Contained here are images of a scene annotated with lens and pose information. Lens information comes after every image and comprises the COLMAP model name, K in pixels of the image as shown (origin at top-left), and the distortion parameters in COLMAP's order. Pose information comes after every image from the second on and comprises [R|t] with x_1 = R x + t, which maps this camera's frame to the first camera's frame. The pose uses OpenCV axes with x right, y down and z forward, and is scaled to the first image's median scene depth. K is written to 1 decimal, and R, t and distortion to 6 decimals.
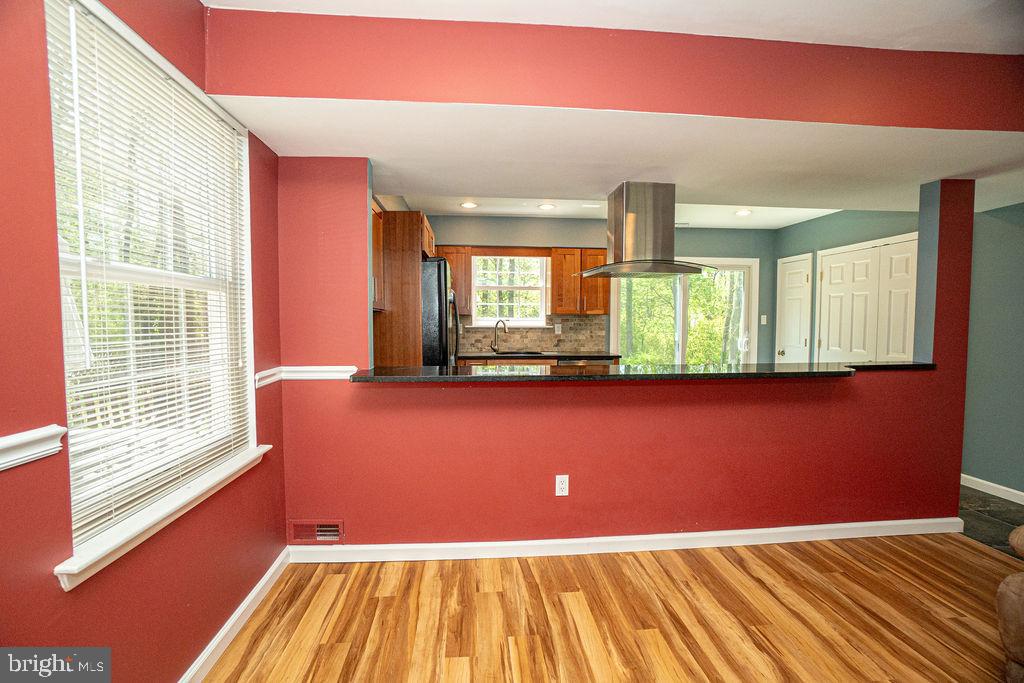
lens RADIAL K [[450.4, 0, 505.8], [0, 450.4, 341.7], [0, 0, 1]] dist [-0.060963, 0.022017]
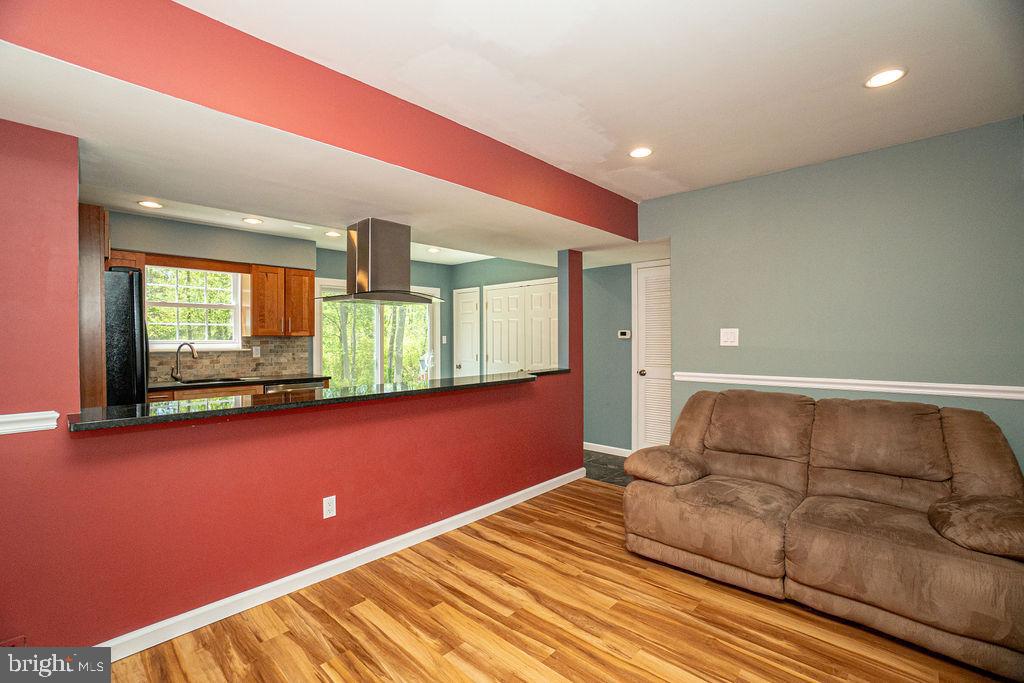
lens RADIAL K [[450.4, 0, 505.8], [0, 450.4, 341.7], [0, 0, 1]] dist [-0.060963, 0.022017]
pose [[0.743996, -0.010247, 0.668105, -0.185870], [0.038331, 0.998890, -0.027365, -0.007917], [-0.667083, 0.045969, 0.743564, -0.023674]]
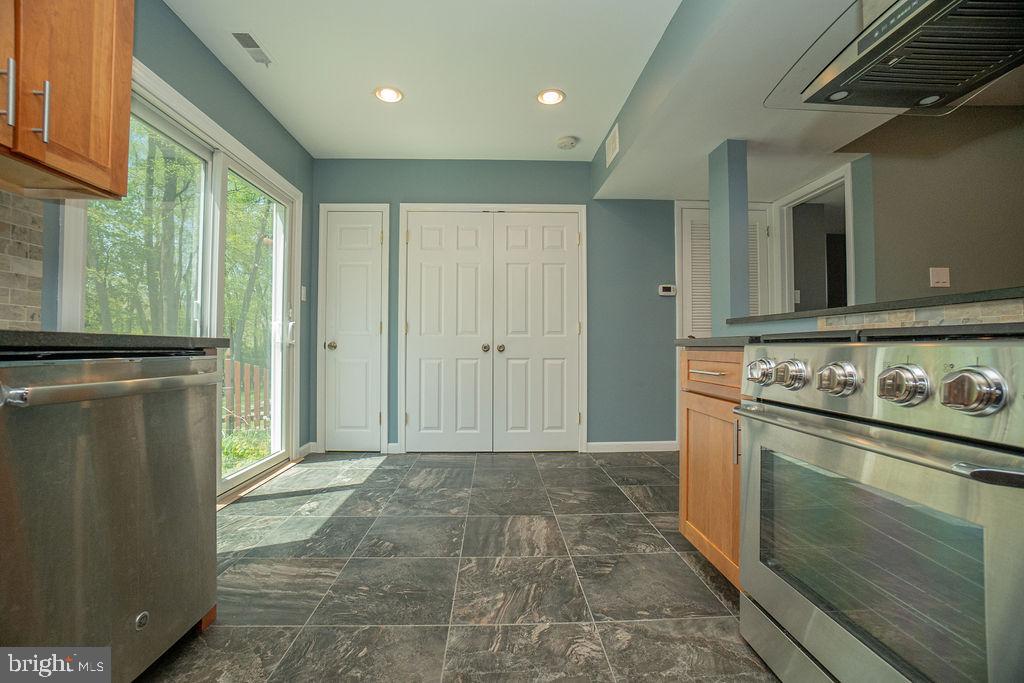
lens RADIAL K [[450.4, 0, 505.8], [0, 450.4, 341.7], [0, 0, 1]] dist [-0.060963, 0.022017]
pose [[0.044606, 0.012267, 0.998929, -0.047060], [0.049231, 0.998683, -0.014462, 0.072111], [-0.997791, 0.049824, 0.043943, 1.227764]]
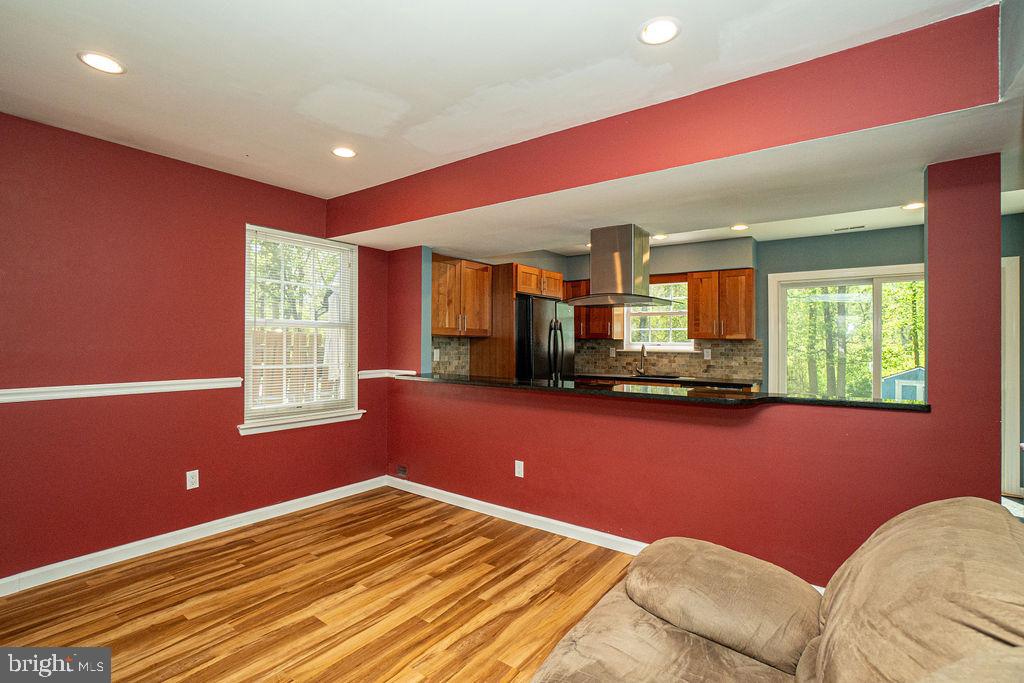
lens RADIAL K [[473.3, 0, 507.3], [0, 473.3, 340.9], [0, 0, 1]] dist [-0.042173, 0.000505]
pose [[0.755971, -0.000120, -0.654605, 0.771002], [-0.036258, 0.998457, -0.042056, 0.001927], [0.653600, 0.055528, 0.754800, -0.075505]]
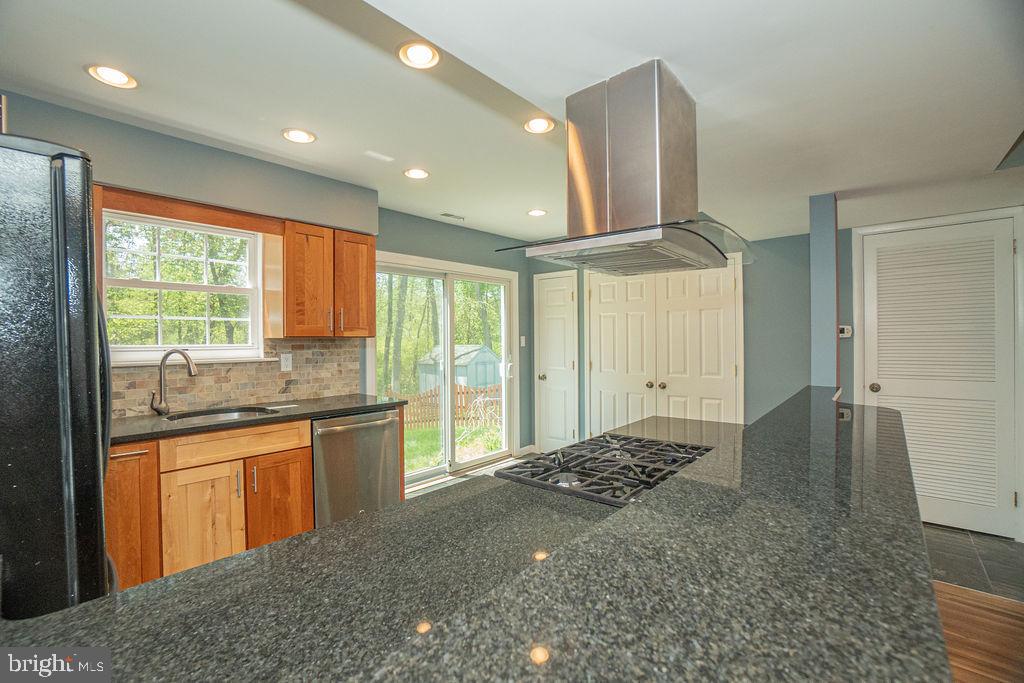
lens RADIAL K [[456.1, 0, 505.4], [0, 456.1, 340.0], [0, 0, 1]] dist [-0.060681, 0.023703]
pose [[0.712178, -0.010720, 0.701917, -0.154710], [0.046471, 0.998410, -0.031902, -0.043287], [-0.700459, 0.055338, 0.711544, 0.657102]]
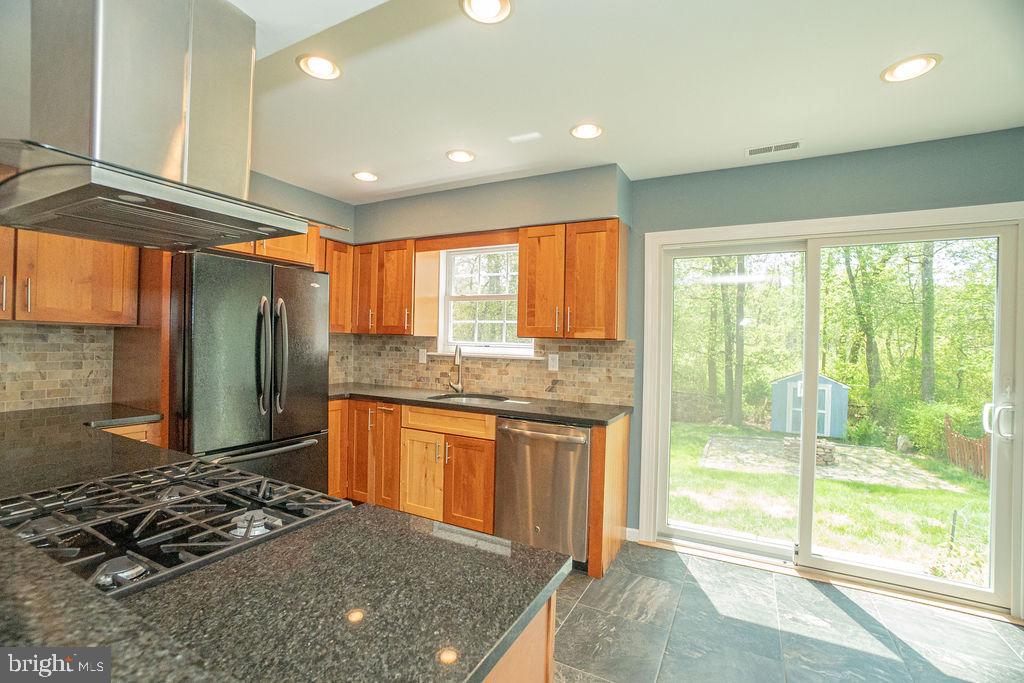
lens RADIAL K [[456.1, 0, 505.4], [0, 456.1, 340.0], [0, 0, 1]] dist [-0.060681, 0.023703]
pose [[0.844921, 0.016355, -0.534641, 0.661826], [-0.047293, 0.997902, -0.044214, -0.048211], [0.532797, 0.062642, 0.843922, 0.766017]]
